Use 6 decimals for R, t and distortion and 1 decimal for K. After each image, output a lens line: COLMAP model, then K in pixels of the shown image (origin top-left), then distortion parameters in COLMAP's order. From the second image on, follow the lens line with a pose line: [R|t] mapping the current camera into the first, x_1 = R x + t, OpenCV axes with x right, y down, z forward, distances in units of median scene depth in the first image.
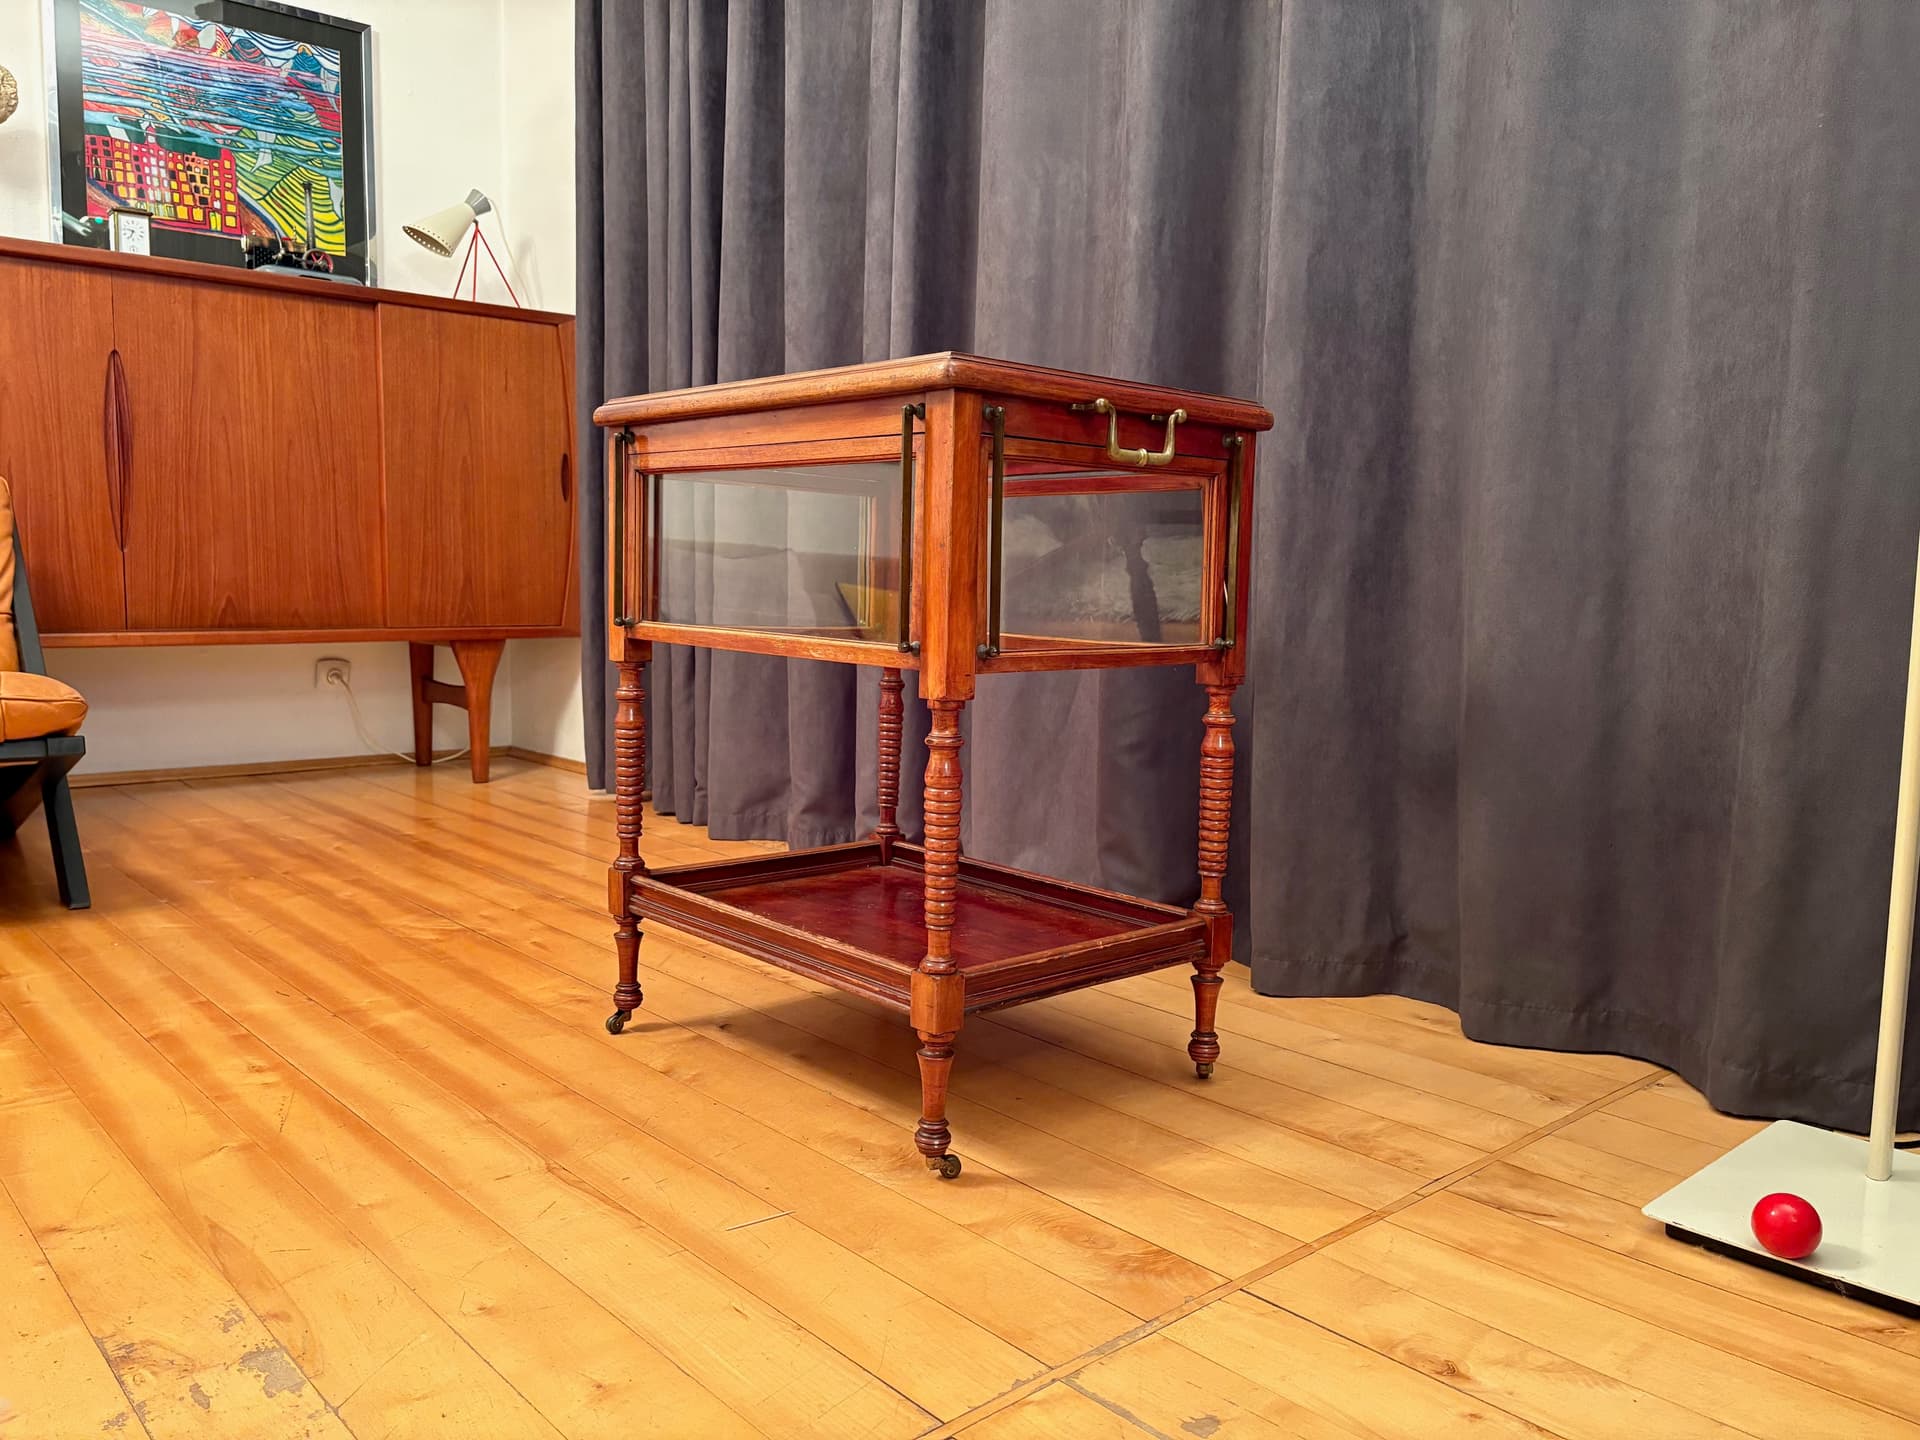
lens RADIAL K [[1460.3, 0, 967.7], [0, 1460.3, 713.1], [0, 0, 1]] dist [0.006559, 0.001984]
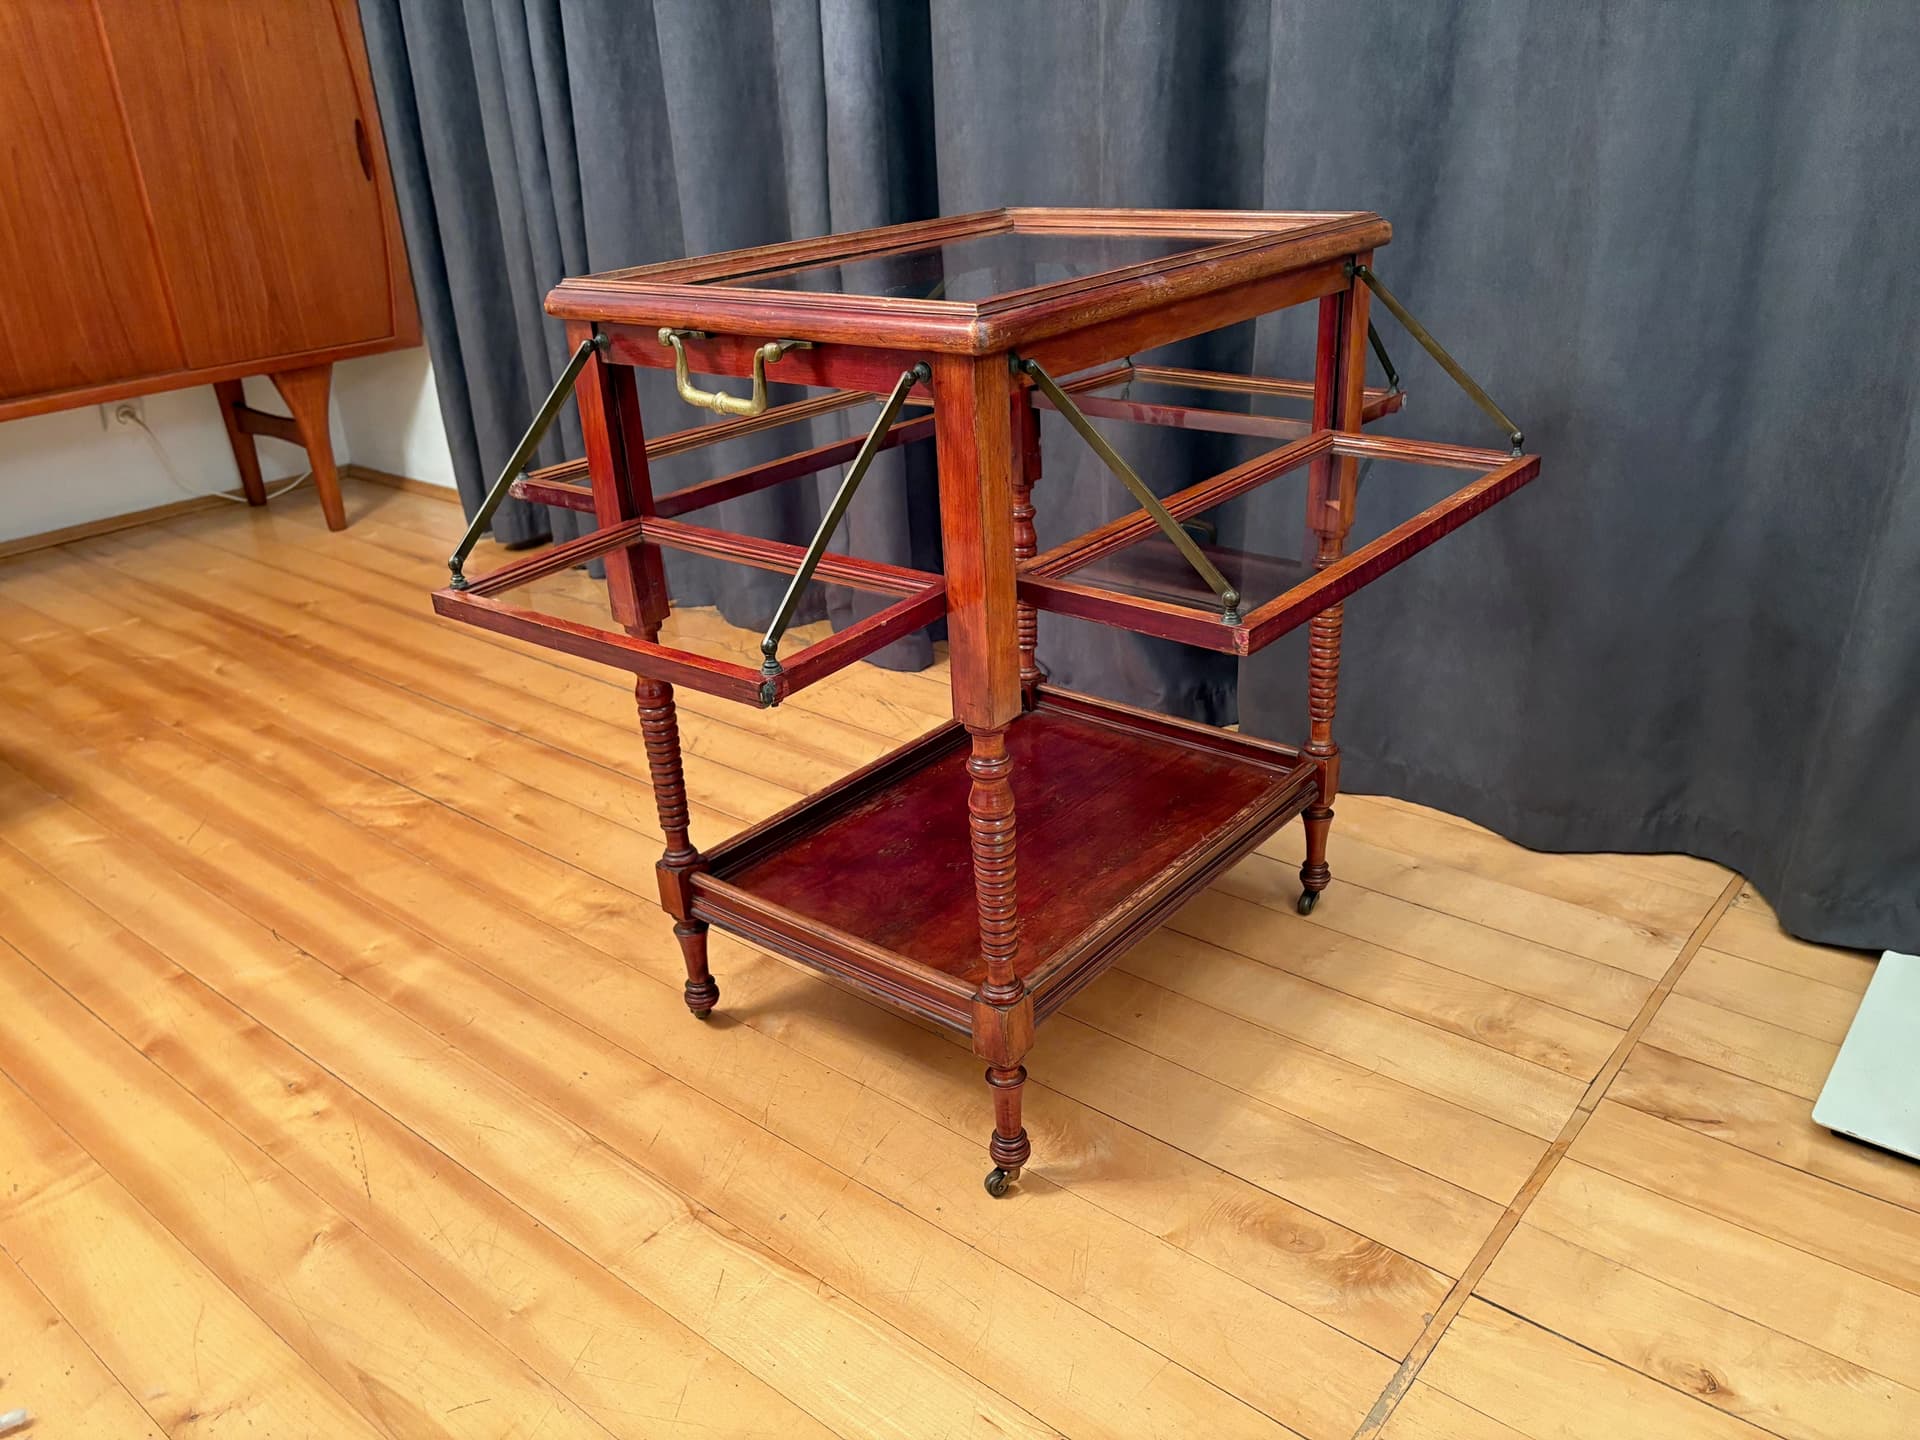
lens RADIAL K [[1470.3, 0, 968.6], [0, 1470.3, 713.7], [0, 0, 1]] dist [0.028026, -0.030515]
pose [[0.987327, -0.113446, 0.110978, -0.131759], [0.073347, 0.946314, 0.314818, -0.193634], [-0.140734, -0.302688, 0.942642, 0.138187]]
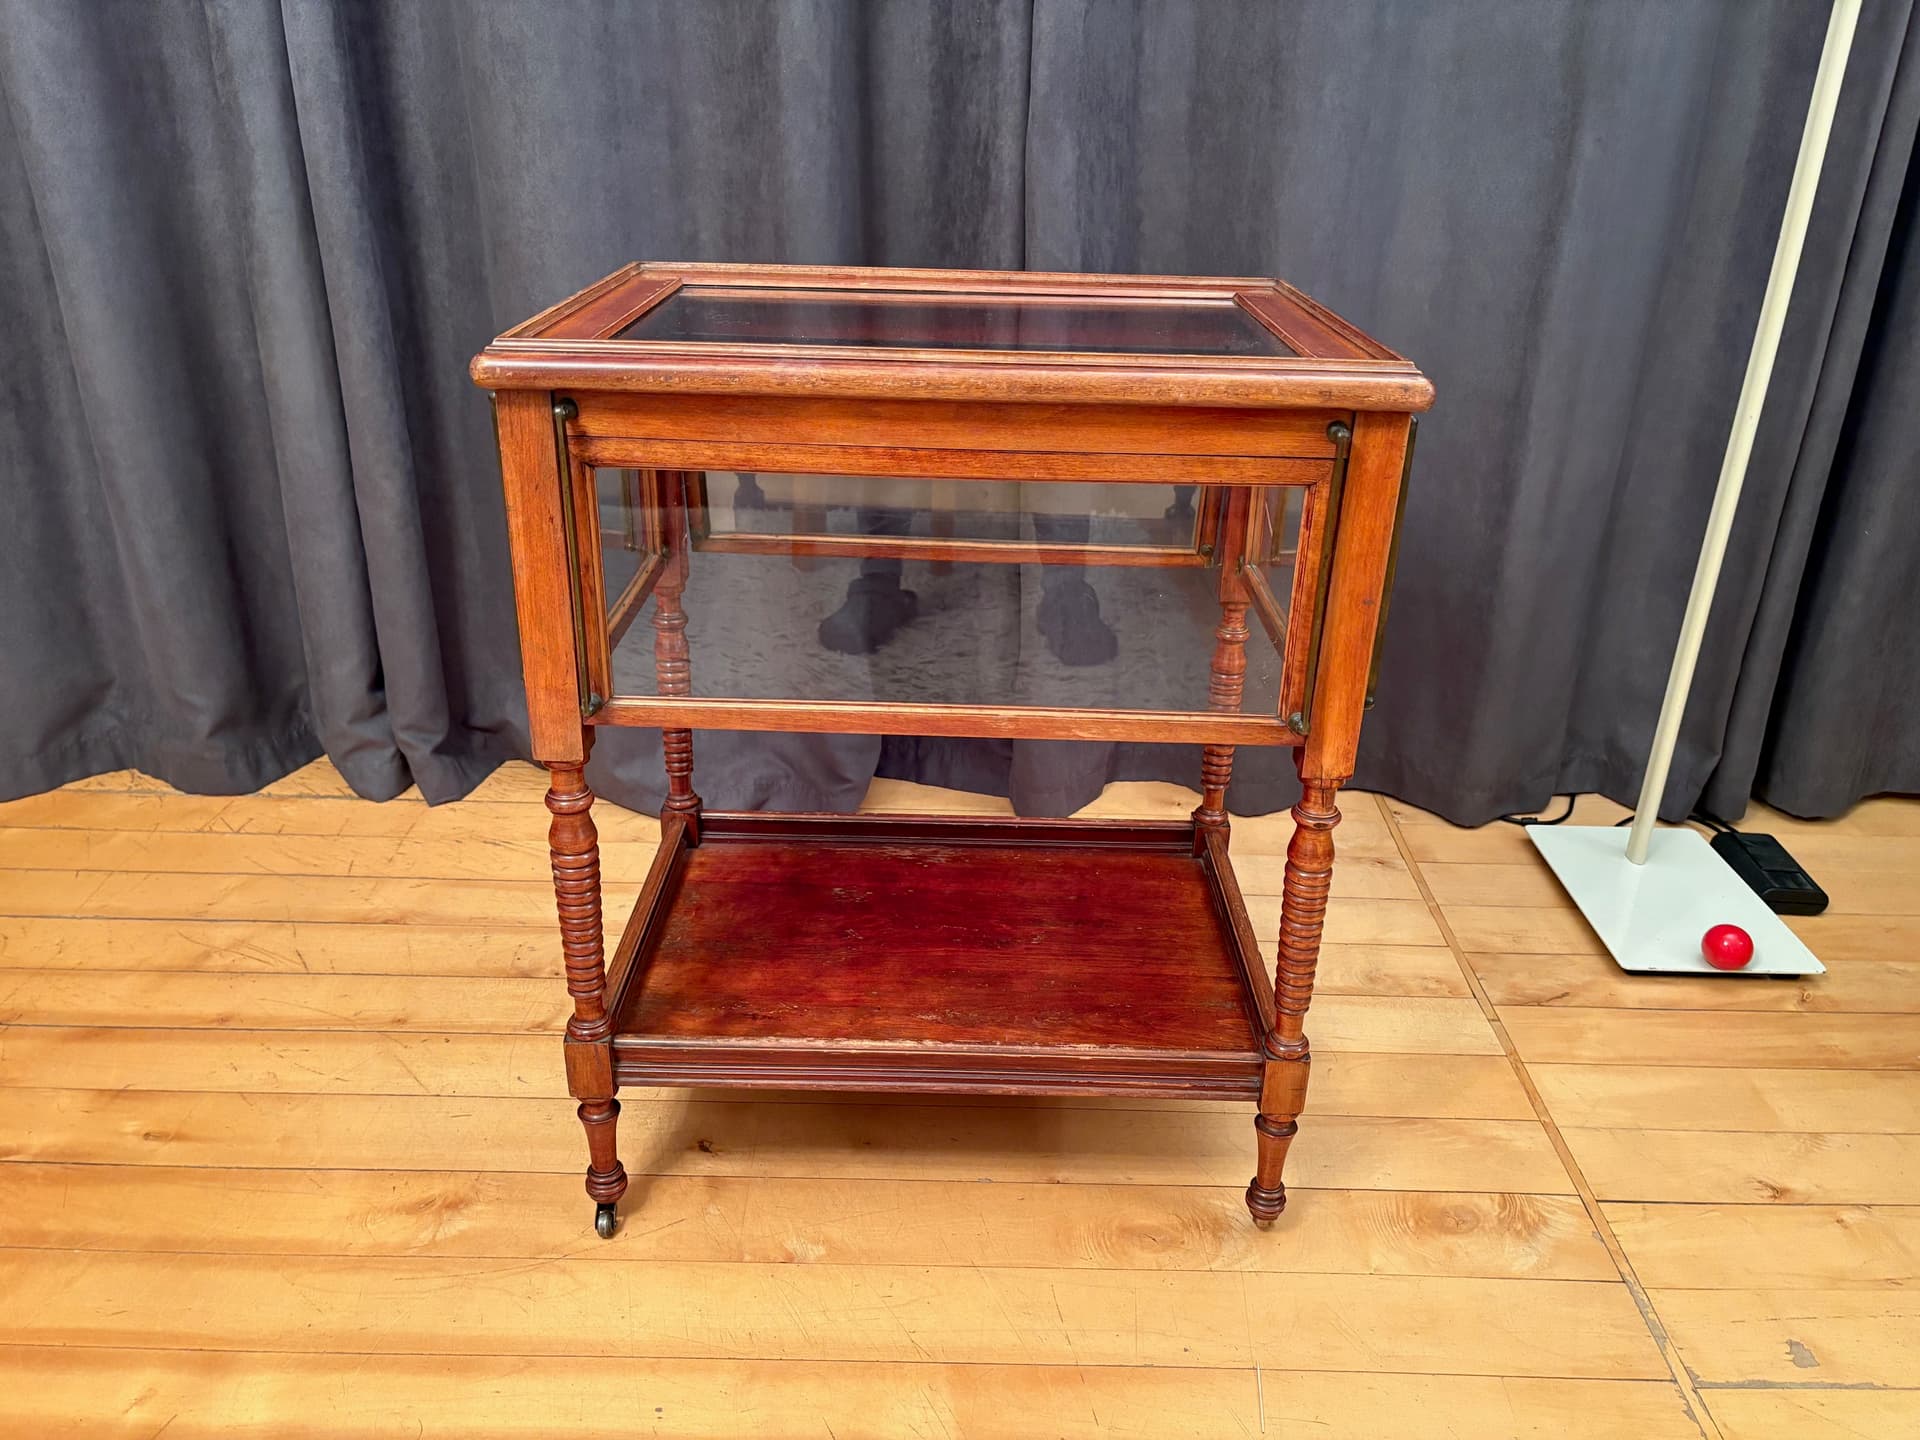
lens RADIAL K [[1465.4, 0, 973.3], [0, 1465.4, 723.0], [0, 0, 1]] dist [0.006454, 0.006325]
pose [[0.672117, -0.305012, 0.674704, -0.490280], [0.059165, 0.930424, 0.361677, -0.242502], [-0.738077, -0.203171, 0.643400, 0.426735]]
